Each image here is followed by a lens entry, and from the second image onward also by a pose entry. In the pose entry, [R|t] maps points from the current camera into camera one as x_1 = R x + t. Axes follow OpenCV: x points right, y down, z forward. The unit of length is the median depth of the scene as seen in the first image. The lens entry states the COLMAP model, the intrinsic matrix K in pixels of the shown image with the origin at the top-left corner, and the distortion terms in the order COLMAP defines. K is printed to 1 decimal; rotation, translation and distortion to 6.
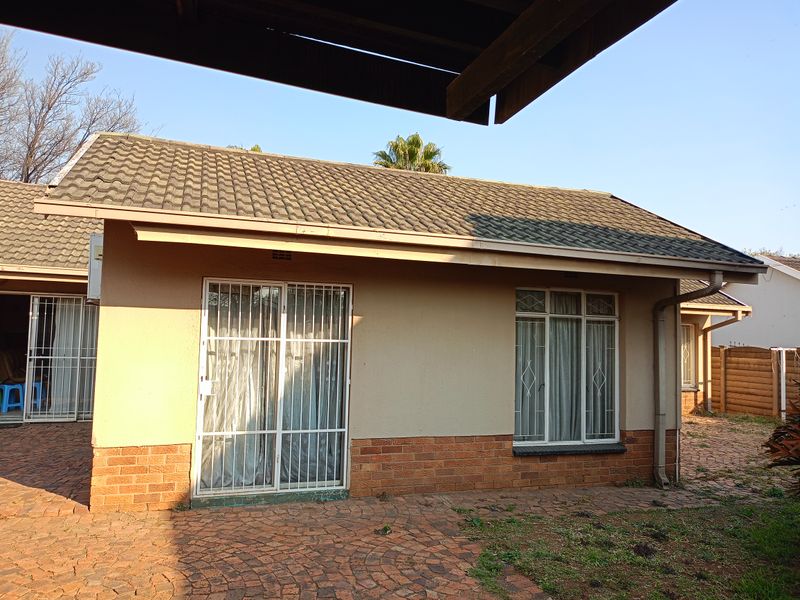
lens RADIAL K [[603.1, 0, 398.5], [0, 603.1, 300.3], [0, 0, 1]] dist [0.023393, -0.000037]
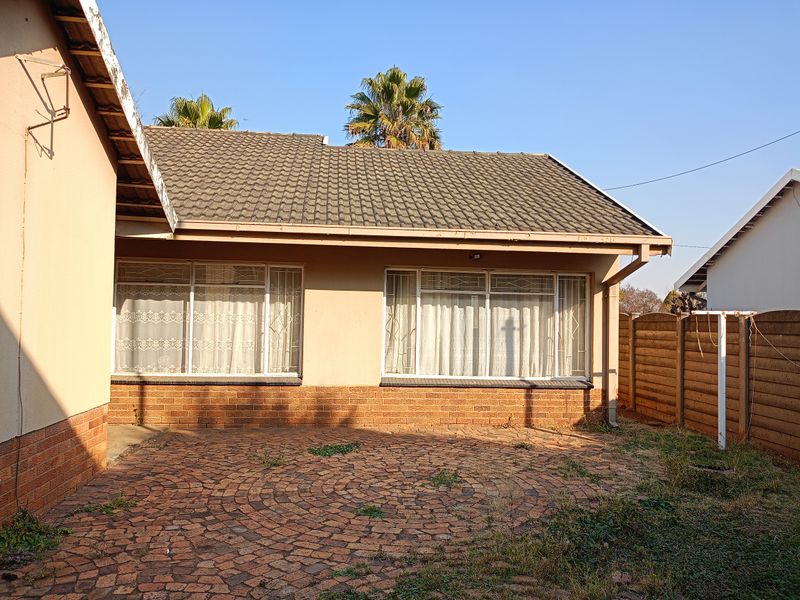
lens RADIAL K [[603.1, 0, 402.1], [0, 603.1, 301.1], [0, 0, 1]] dist [0.023393, -0.000037]
pose [[0.977124, -0.014842, -0.212152, 0.439097], [0.020610, 0.999475, 0.025006, 0.047838], [0.211669, -0.028806, 0.976917, 0.396043]]
